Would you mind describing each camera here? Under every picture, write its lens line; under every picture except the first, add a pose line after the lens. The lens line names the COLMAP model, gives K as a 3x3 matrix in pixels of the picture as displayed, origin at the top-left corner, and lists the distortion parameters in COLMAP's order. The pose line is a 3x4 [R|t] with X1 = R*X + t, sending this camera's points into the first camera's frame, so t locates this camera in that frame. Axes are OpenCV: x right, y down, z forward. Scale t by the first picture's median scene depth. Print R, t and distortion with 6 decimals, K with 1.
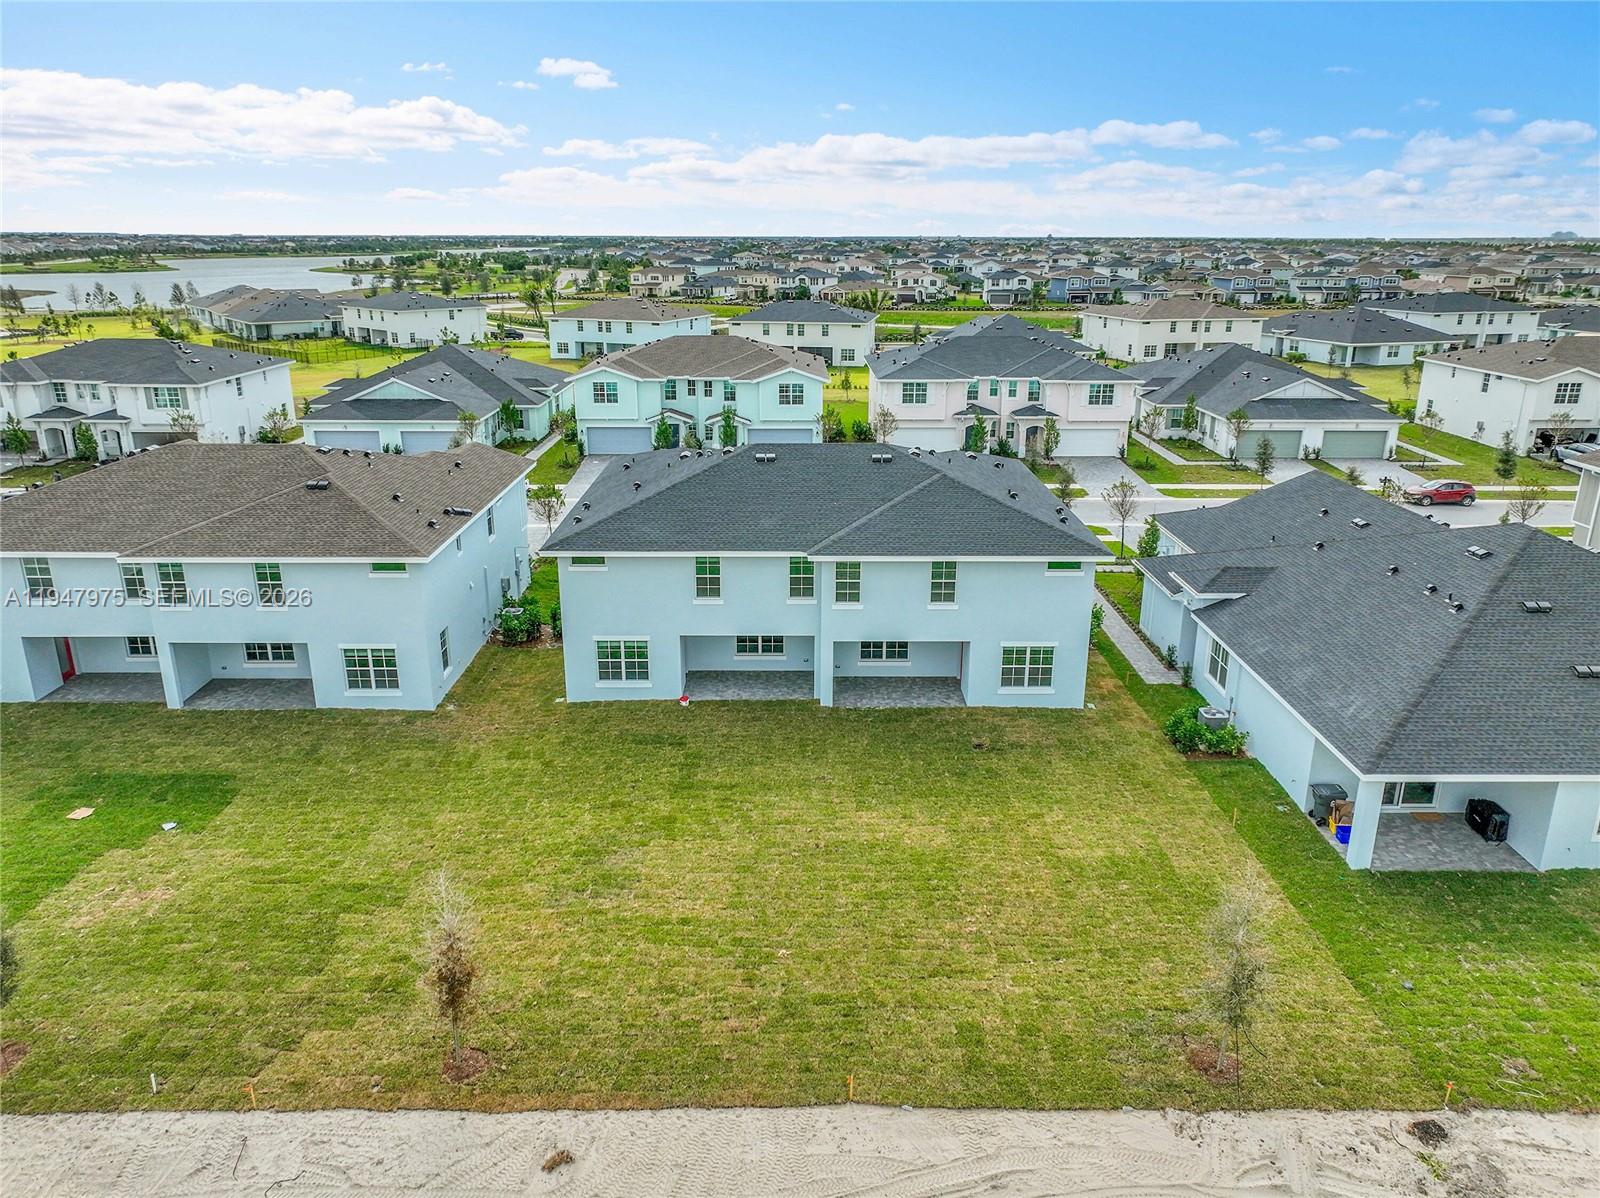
lens RADIAL K [[1124.7, 0, 800.0], [0, 1124.7, 599.0], [0, 0, 1]] dist [0.004933, 0.005142]
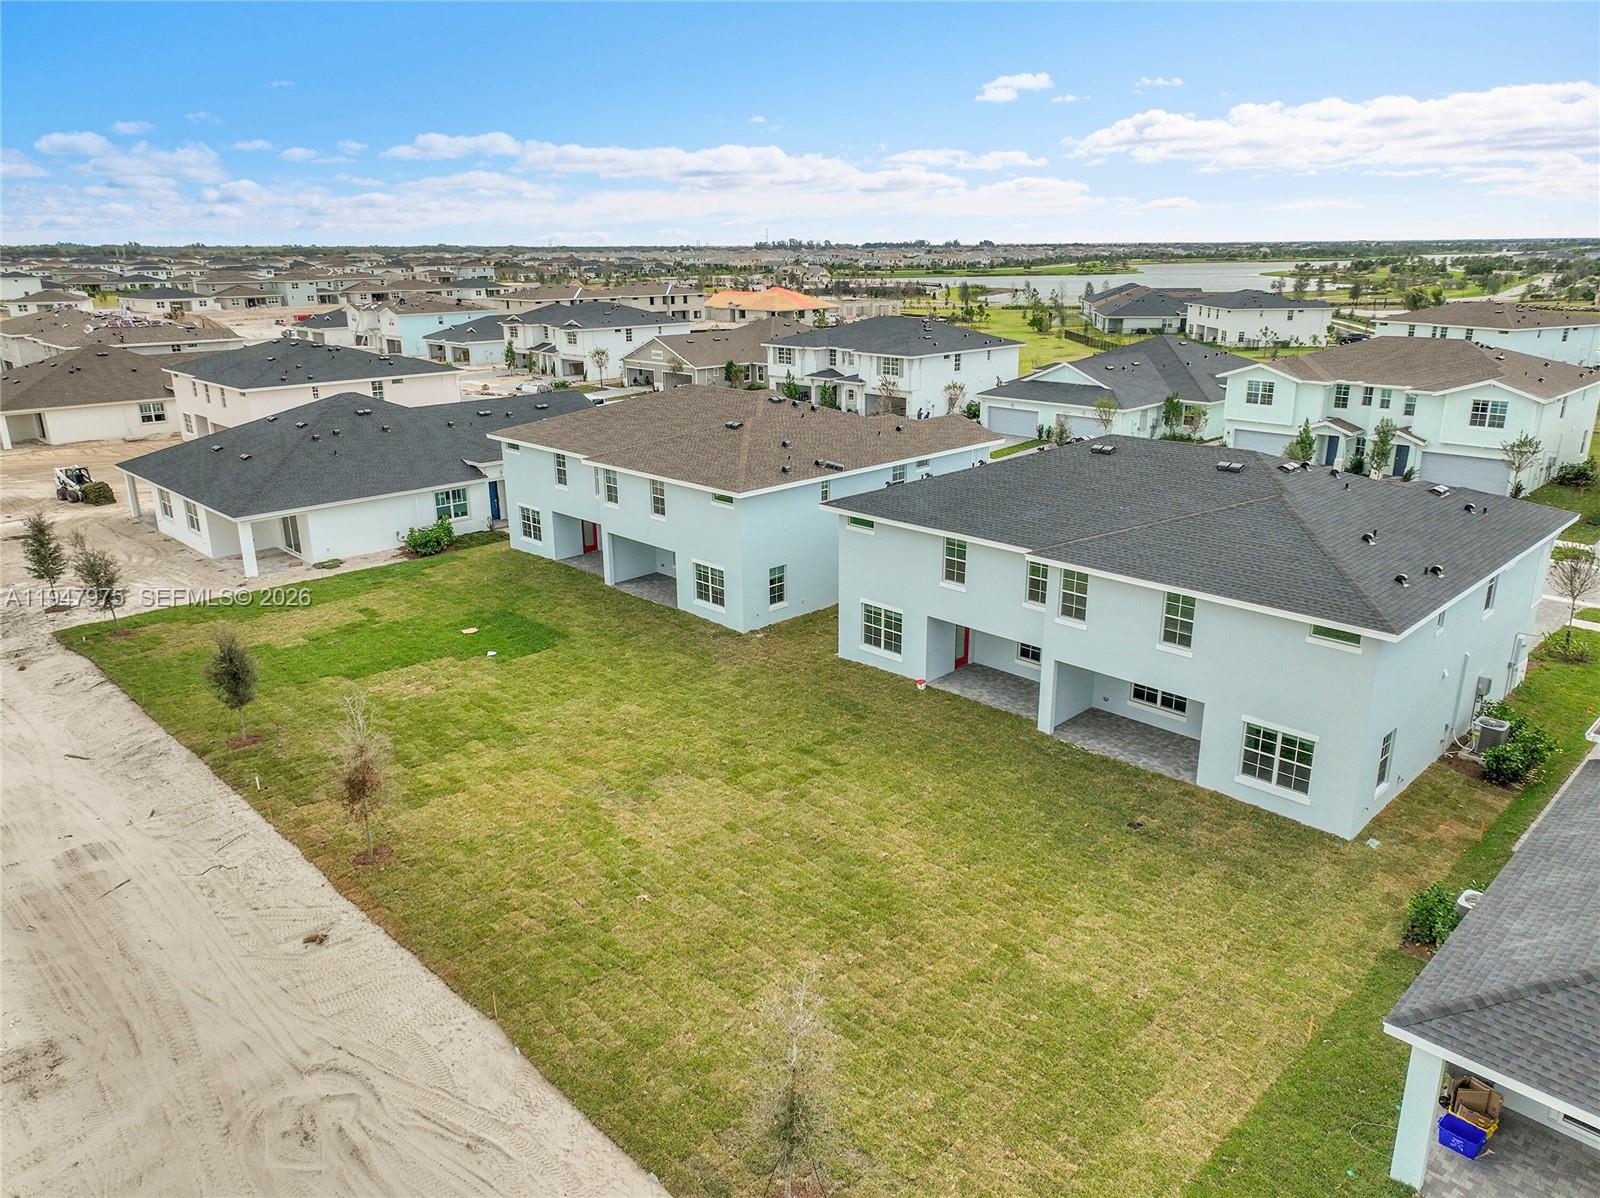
lens RADIAL K [[1121.0, 0, 798.7], [0, 1121.0, 607.7], [0, 0, 1]] dist [0.005016, 0.005257]
pose [[0.696029, 0.214039, -0.685369, 0.222925], [-0.212402, 0.973192, 0.088220, -0.016803], [0.685879, 0.084170, 0.722832, 0.110801]]
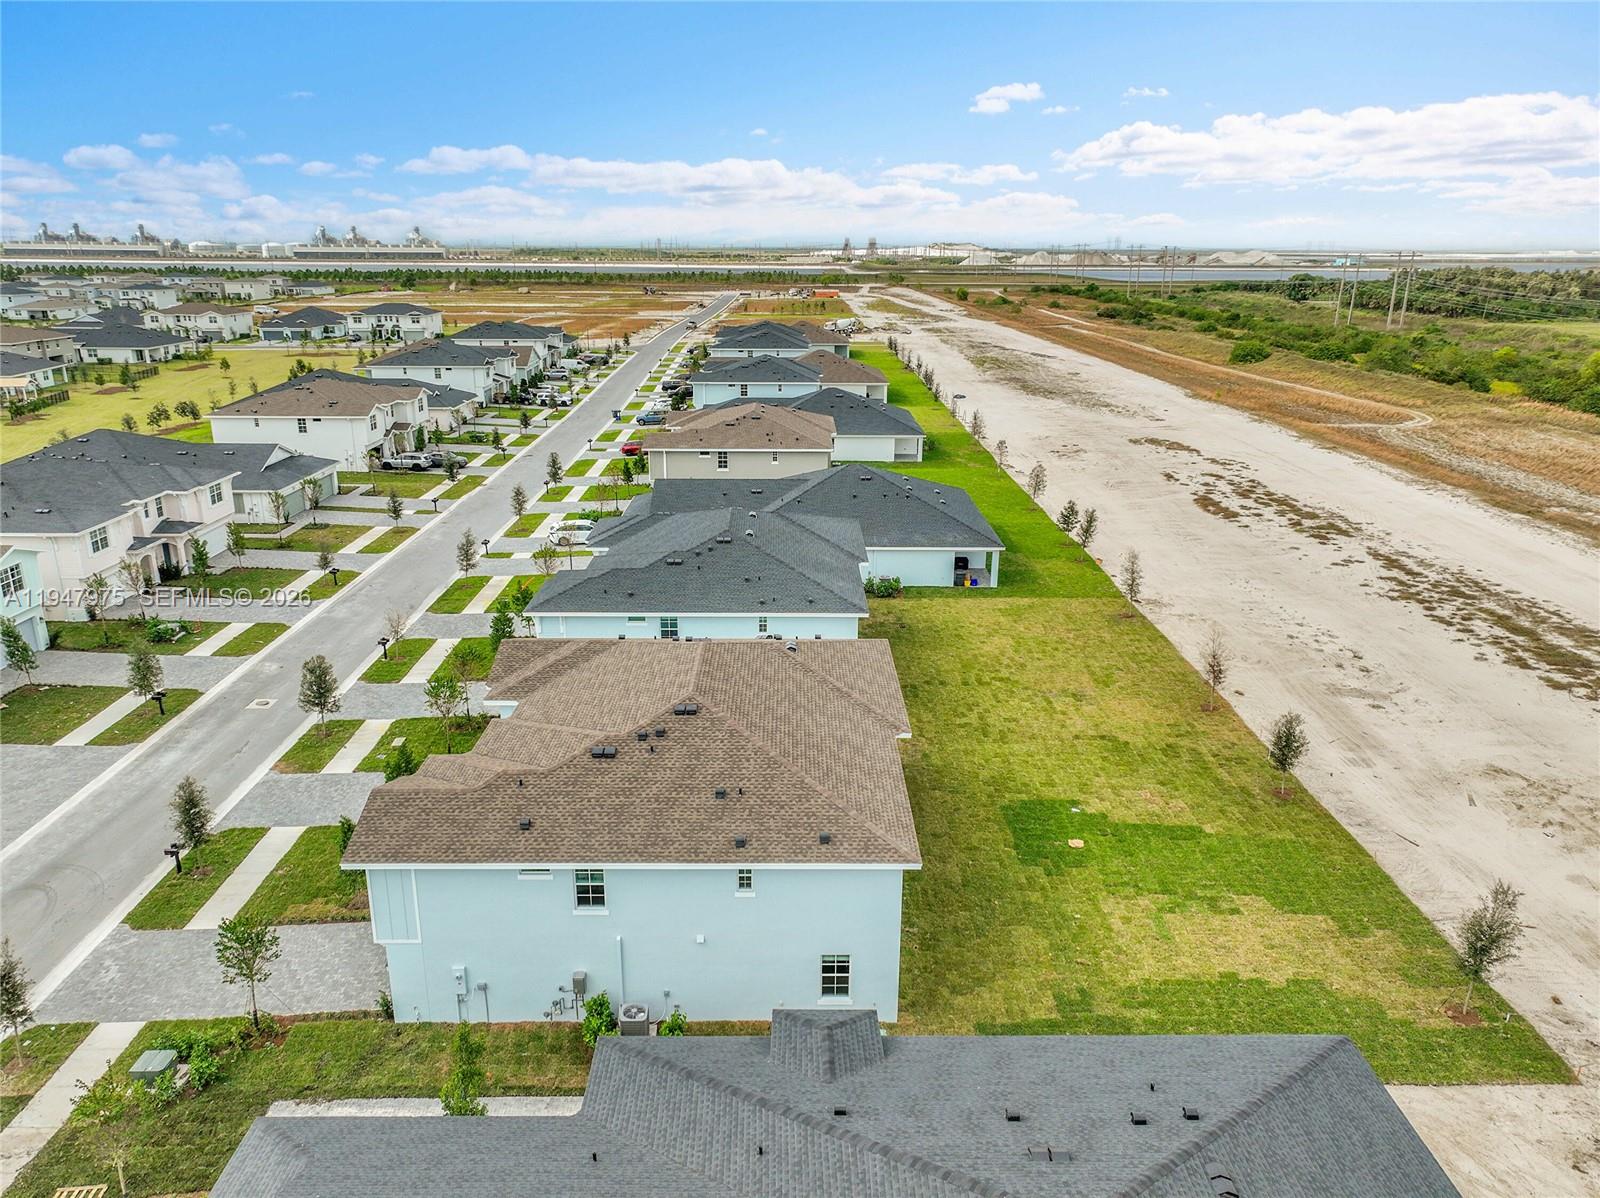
lens RADIAL K [[1121.0, 0, 798.7], [0, 1121.0, 607.7], [0, 0, 1]] dist [0.005016, 0.005257]
pose [[-0.004324, -0.310284, 0.950634, -0.722712], [0.302808, 0.905605, 0.296964, -0.227885], [-0.953042, 0.289144, 0.090041, 0.435059]]
